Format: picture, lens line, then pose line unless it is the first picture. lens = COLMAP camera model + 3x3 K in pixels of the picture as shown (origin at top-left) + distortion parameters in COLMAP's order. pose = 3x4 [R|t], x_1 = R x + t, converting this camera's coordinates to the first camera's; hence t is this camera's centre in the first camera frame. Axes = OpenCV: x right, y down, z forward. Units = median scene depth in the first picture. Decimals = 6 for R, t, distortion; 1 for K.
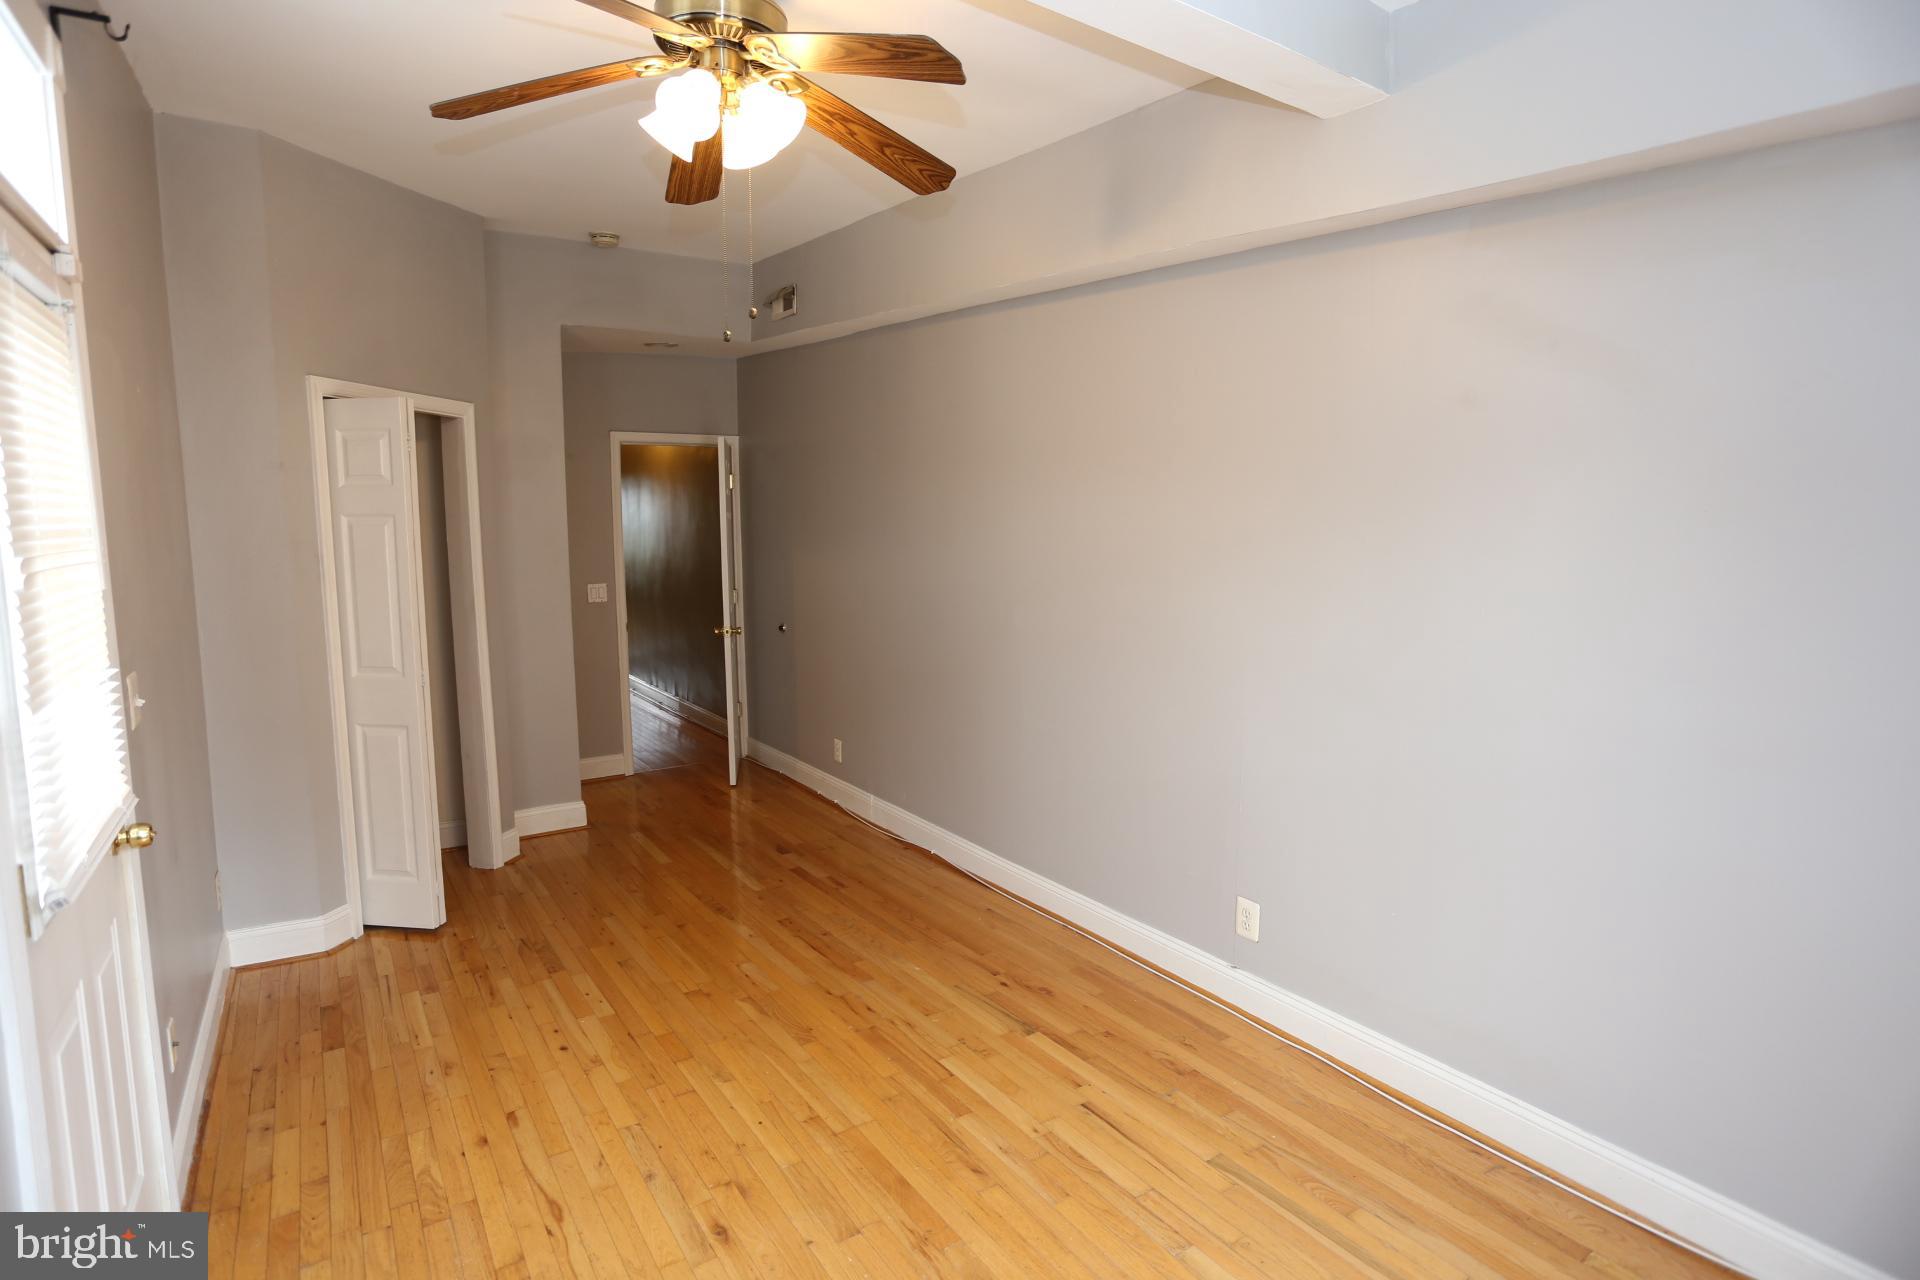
lens RADIAL K [[1043.4, 0, 960.0], [0, 1043.4, 640.0], [0, 0, 1]] dist [-0.000523, -0.000007]
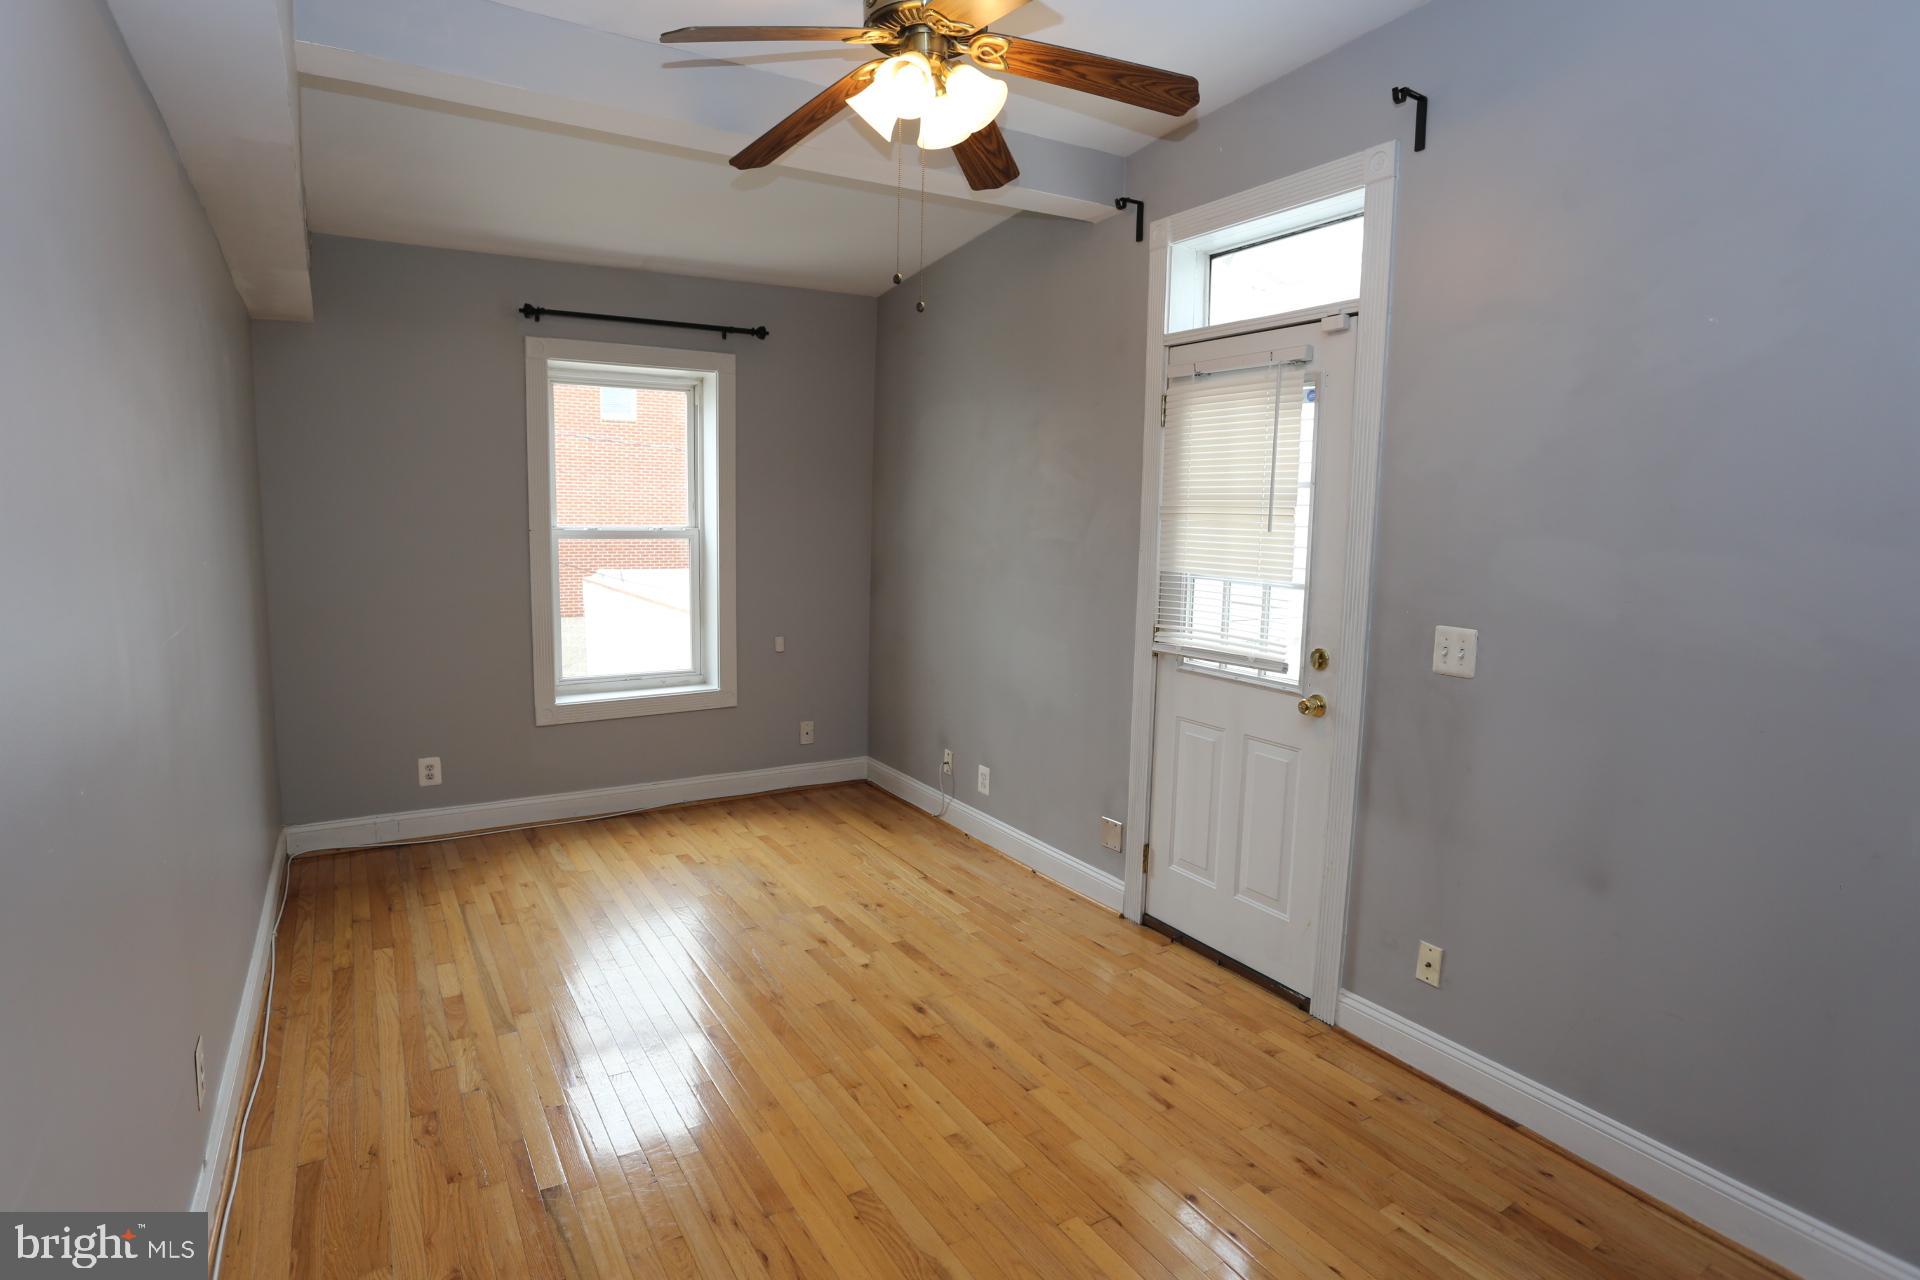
lens RADIAL K [[1043.4, 0, 960.0], [0, 1043.4, 640.0], [0, 0, 1]] dist [-0.000523, -0.000007]
pose [[-0.999510, -0.009964, 0.029662, -0.267909], [-0.002474, 0.970137, 0.242546, -0.194032], [-0.031193, 0.242354, -0.969686, 1.853079]]
